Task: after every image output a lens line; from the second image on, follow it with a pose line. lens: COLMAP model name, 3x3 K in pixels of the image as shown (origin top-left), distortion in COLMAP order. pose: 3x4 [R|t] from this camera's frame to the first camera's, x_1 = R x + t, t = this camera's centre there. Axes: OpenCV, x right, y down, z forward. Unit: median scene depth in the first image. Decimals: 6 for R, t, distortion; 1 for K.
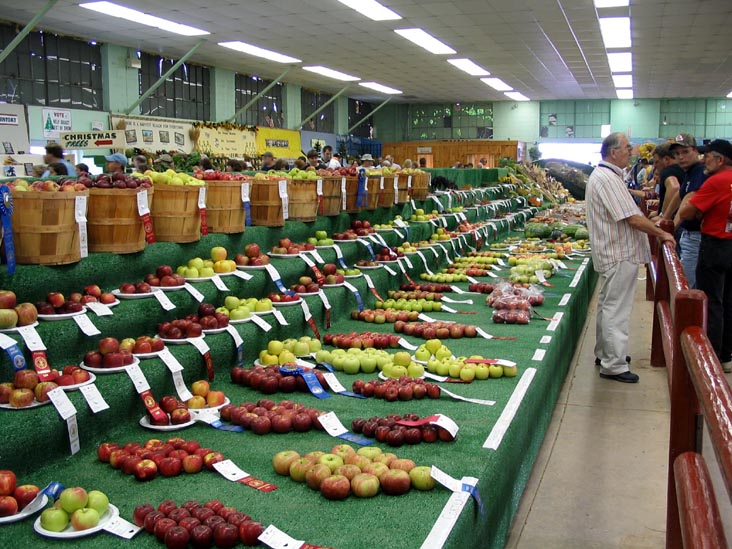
lens RADIAL K [[894.1, 0, 366.0], [0, 894.1, 274.5], [0, 0, 1]] dist [-0.107515, 0.042095]
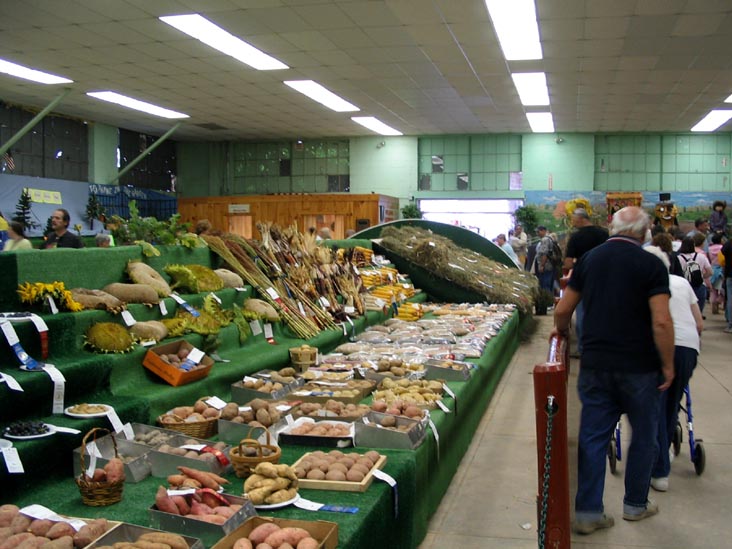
lens RADIAL K [[894.1, 0, 366.0], [0, 894.1, 274.5], [0, 0, 1]] dist [-0.107515, 0.042095]
pose [[0.996079, -0.000598, 0.088464, 0.096533], [0.007140, 0.997258, -0.073655, -0.041647], [-0.088177, 0.073998, 0.993352, 0.338474]]
